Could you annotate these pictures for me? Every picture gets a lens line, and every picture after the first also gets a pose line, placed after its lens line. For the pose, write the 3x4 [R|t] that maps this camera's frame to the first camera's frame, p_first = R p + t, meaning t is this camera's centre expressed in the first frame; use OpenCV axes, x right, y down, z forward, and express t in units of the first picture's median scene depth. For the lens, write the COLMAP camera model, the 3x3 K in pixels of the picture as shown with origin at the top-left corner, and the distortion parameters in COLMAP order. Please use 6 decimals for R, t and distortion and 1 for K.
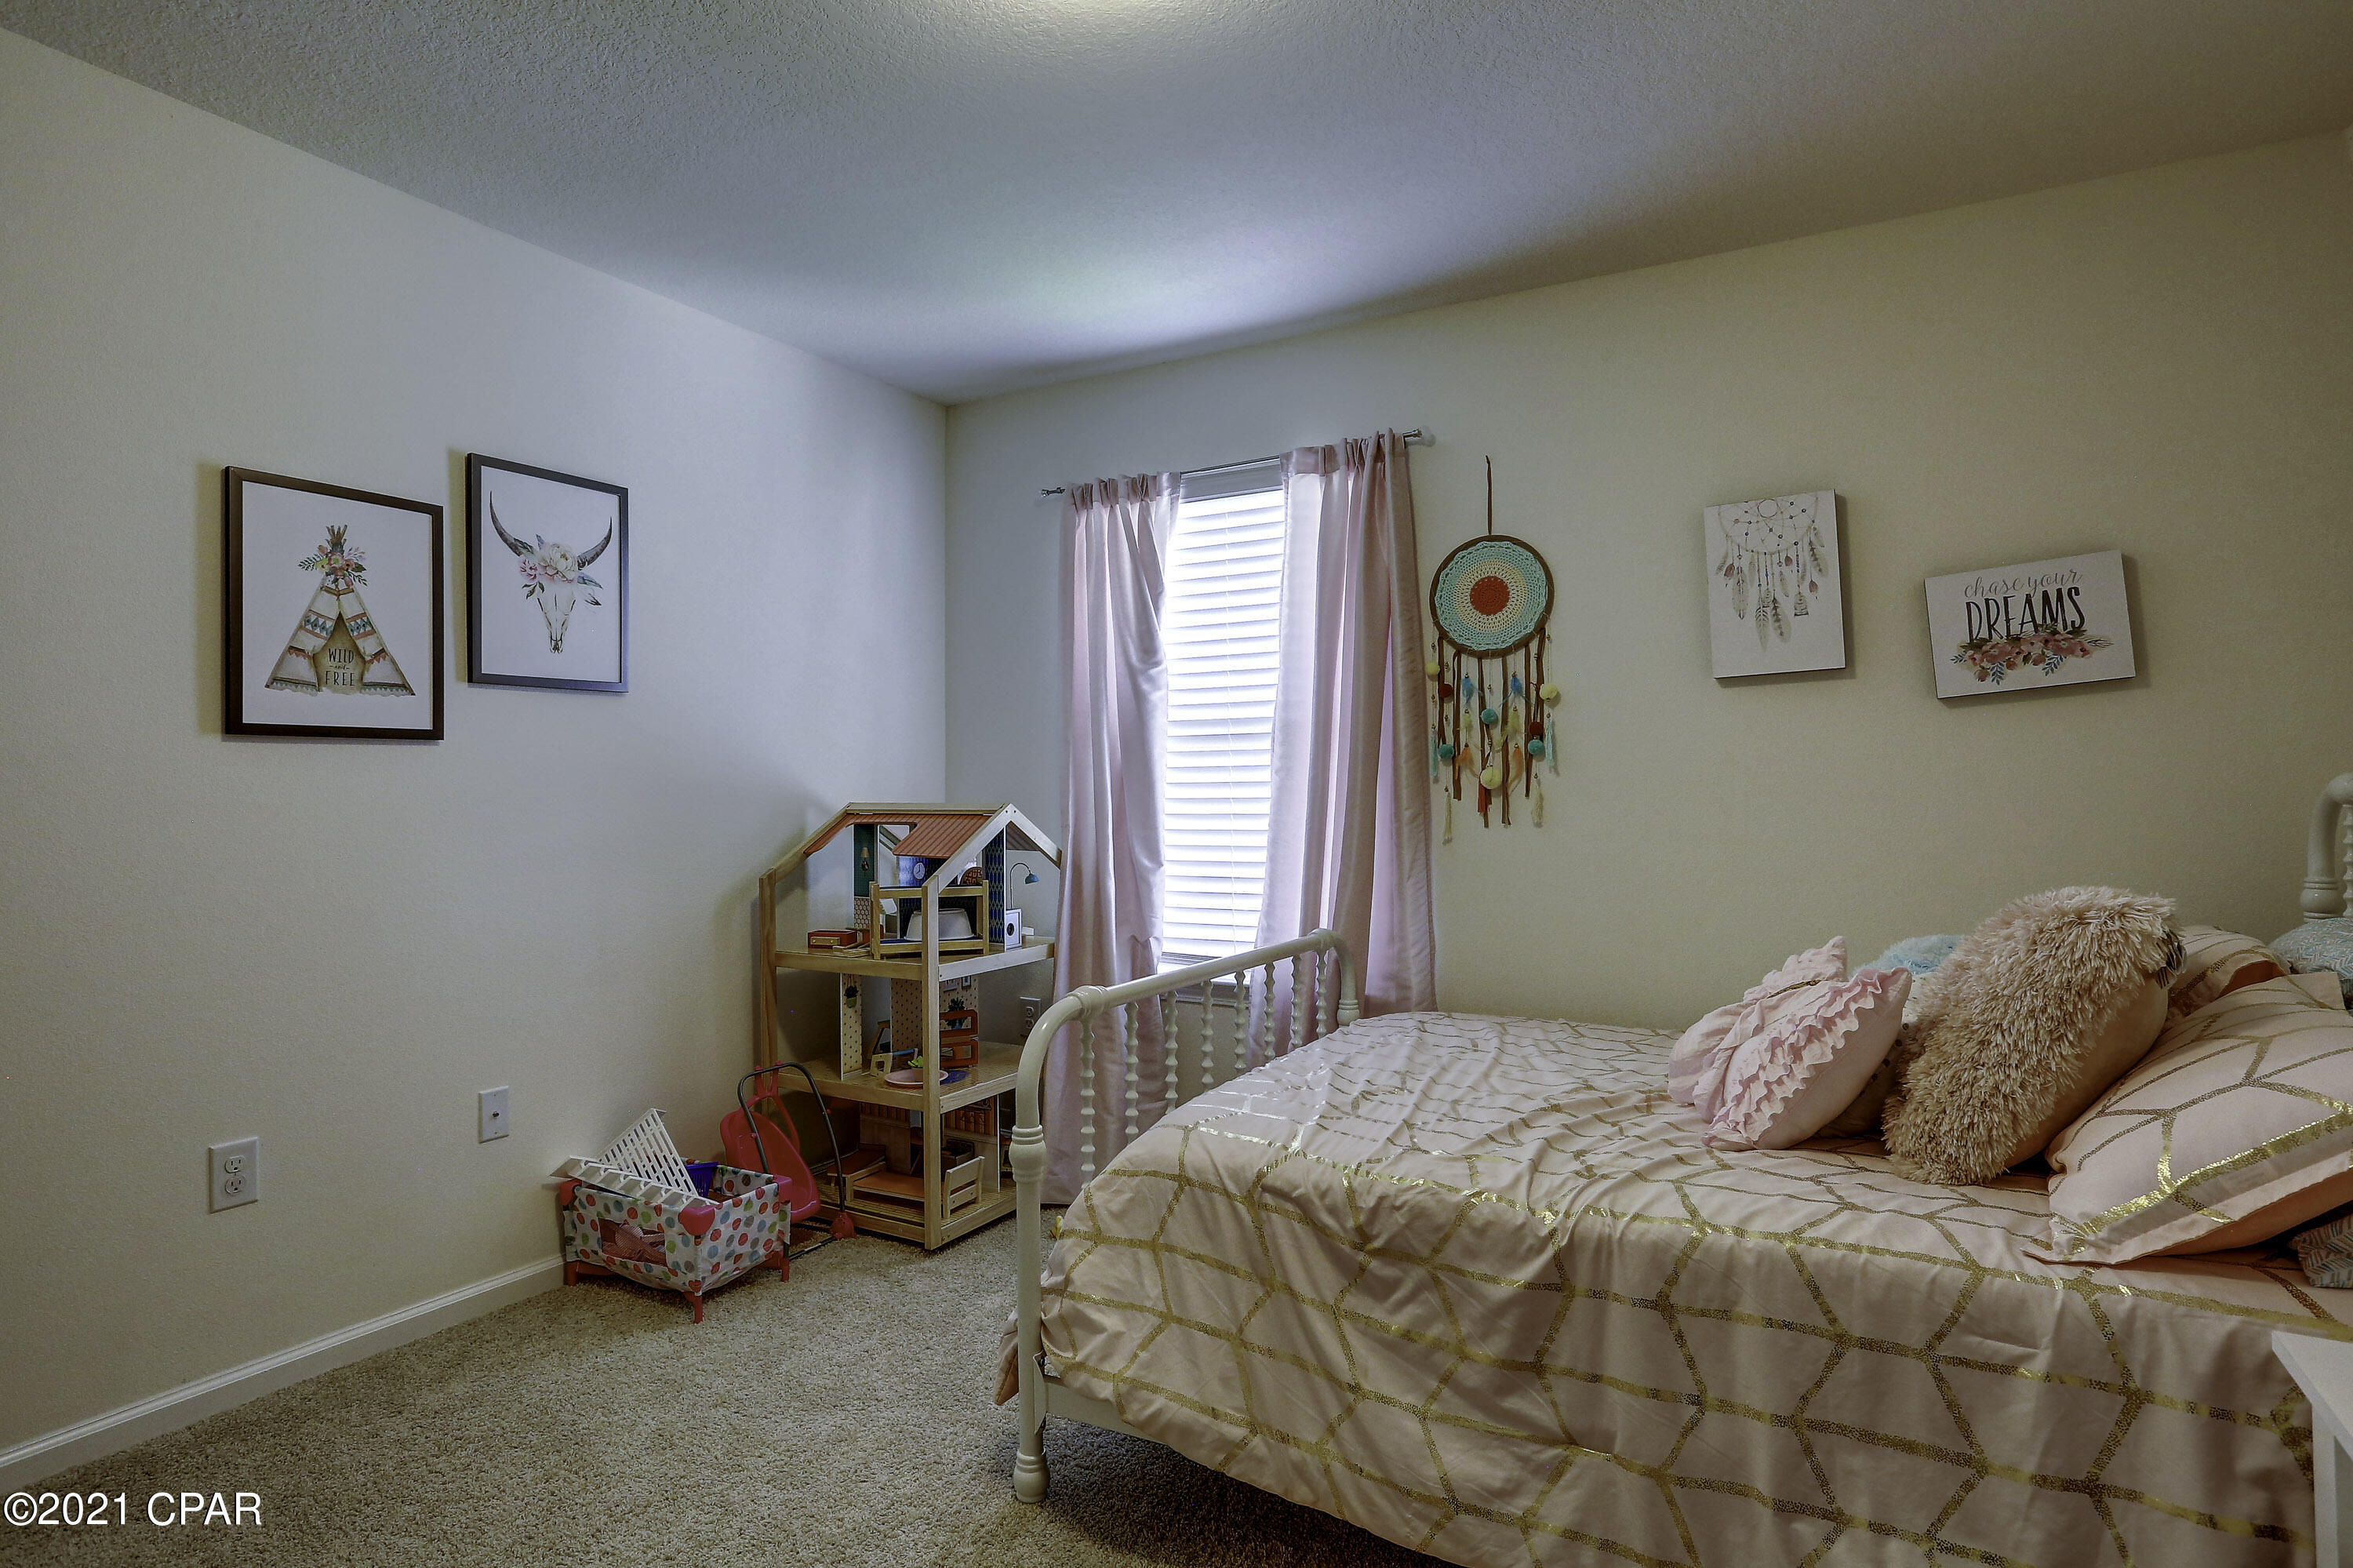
lens RADIAL K [[1259.8, 0, 1176.5], [0, 1259.8, 784.0], [0, 0, 1]] dist [-0.065532, 0.047459]
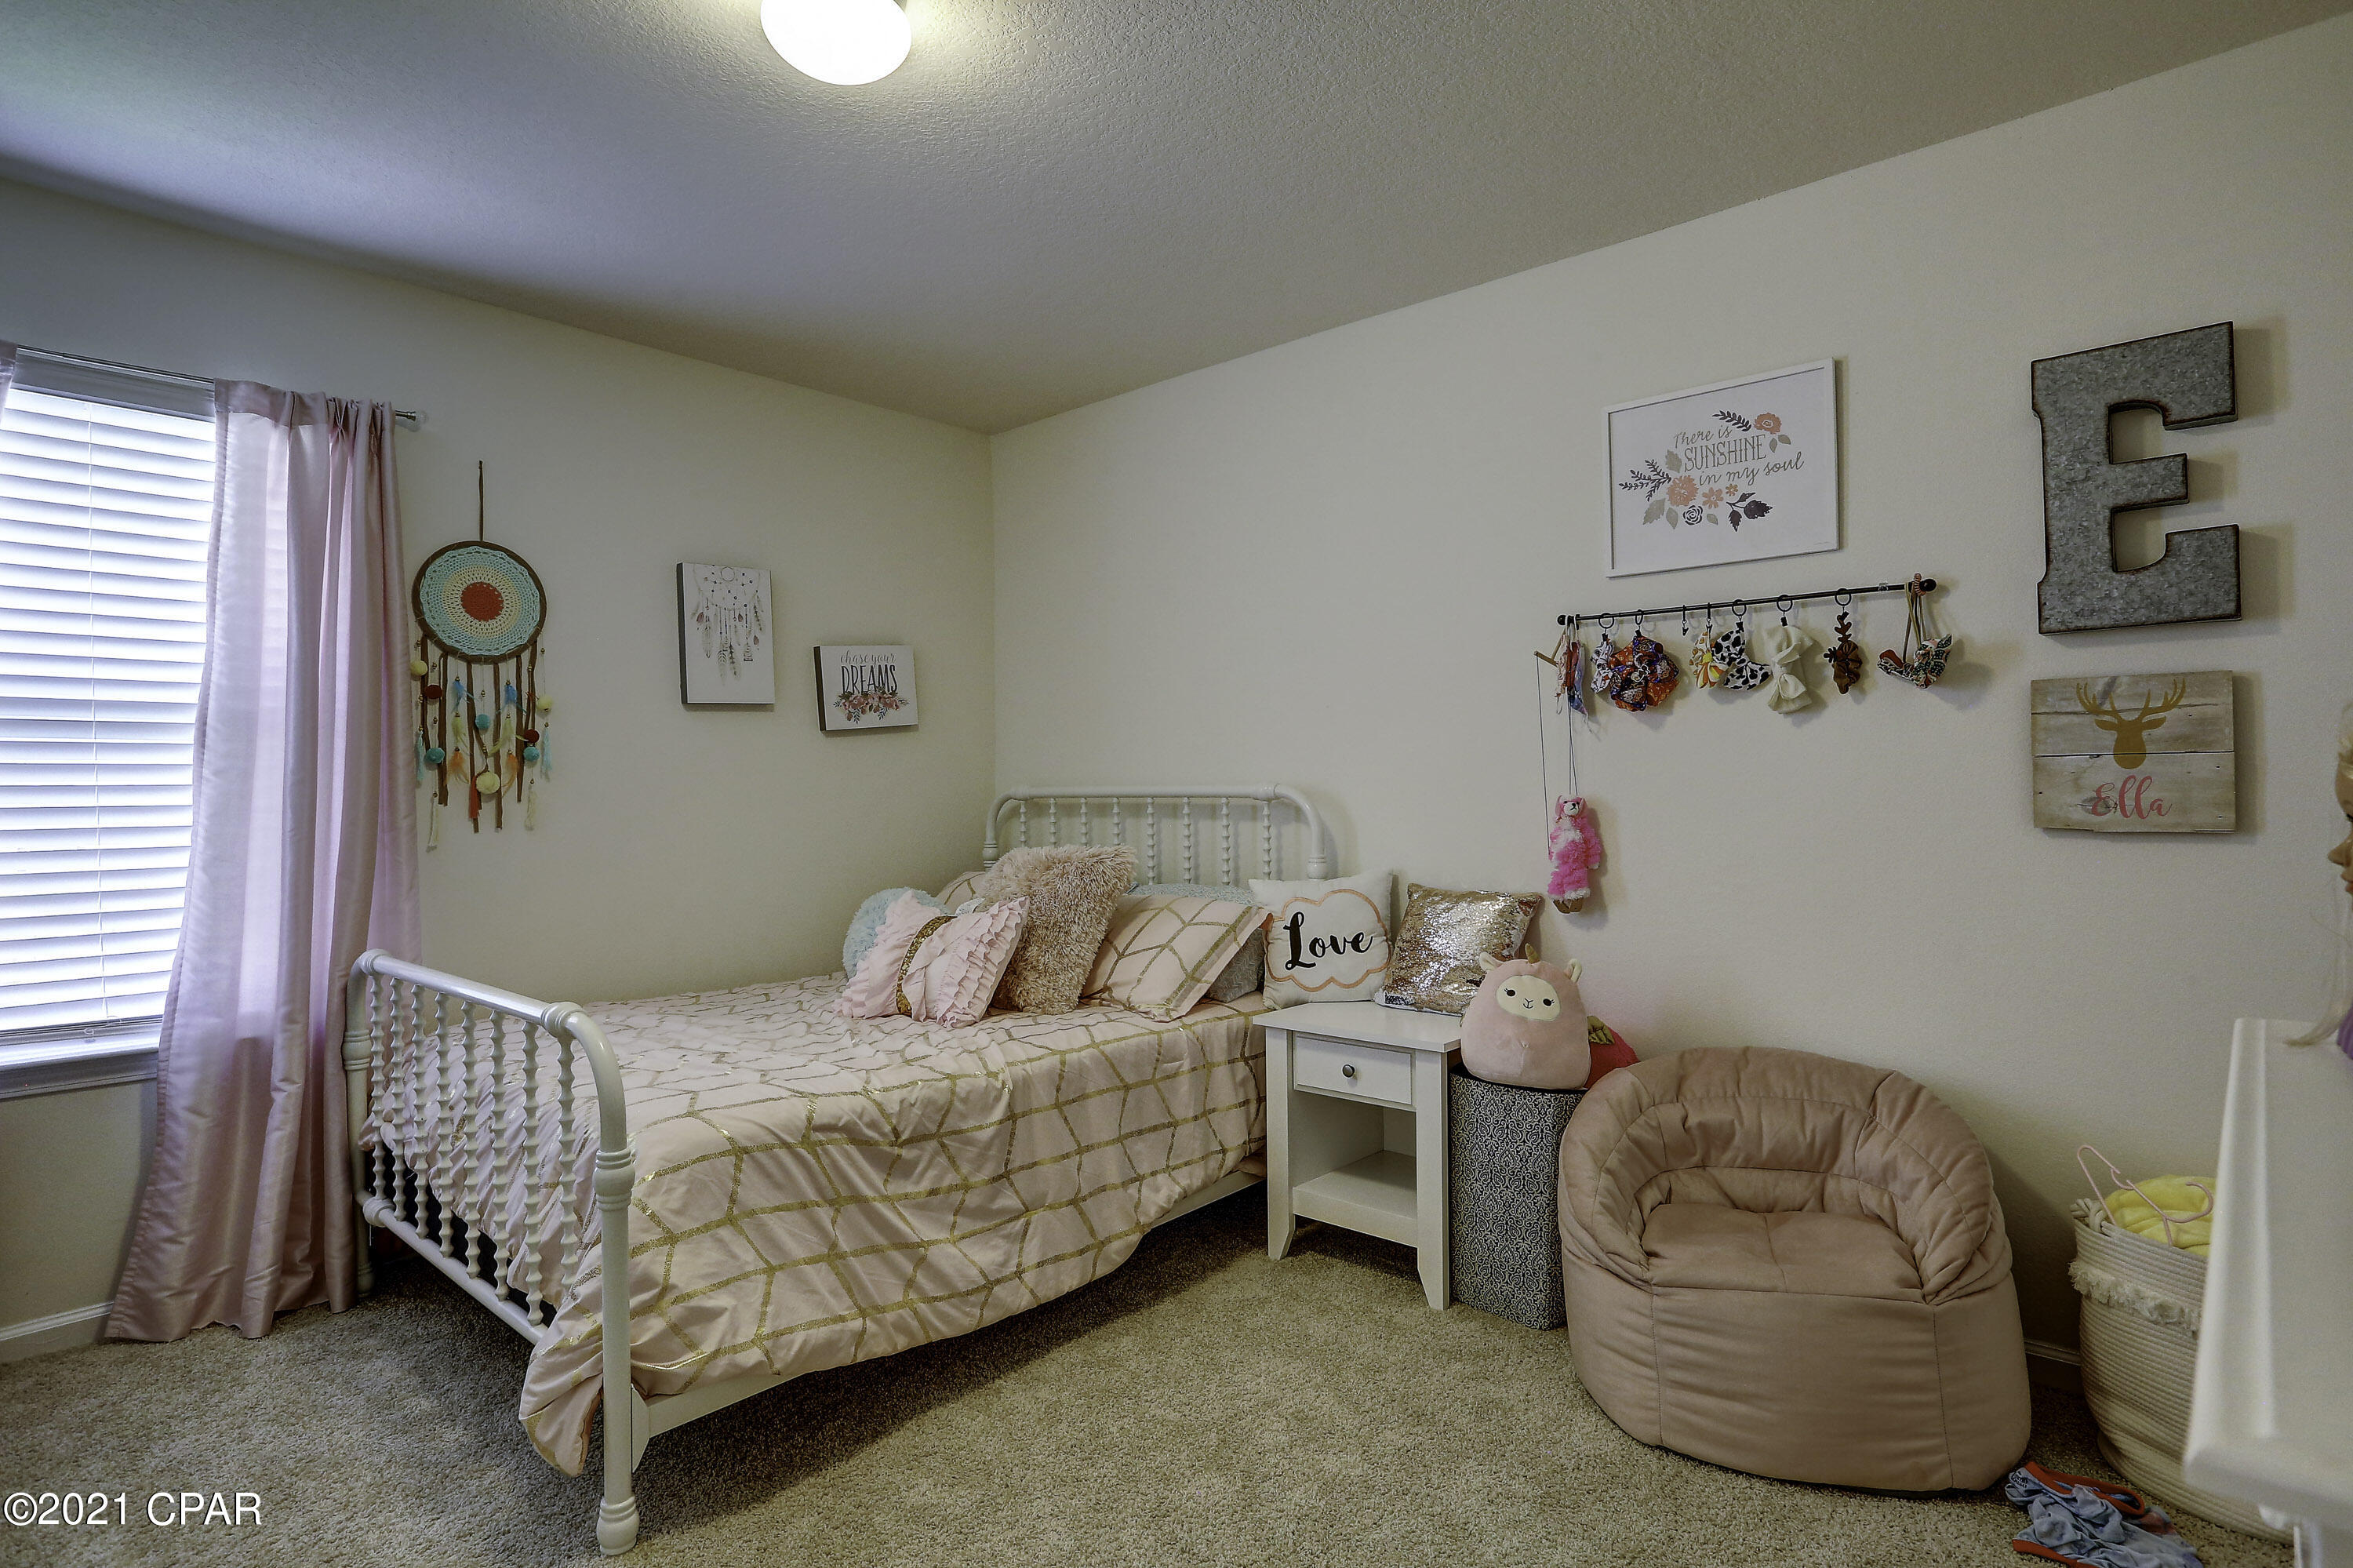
lens RADIAL K [[1259.8, 0, 1176.5], [0, 1259.8, 784.0], [0, 0, 1]] dist [-0.065532, 0.047459]
pose [[0.200969, 0.008695, 0.979559, -0.979484], [0.001799, 0.999956, -0.009246, 0.009576], [-0.979596, 0.003620, 0.200944, 0.413744]]
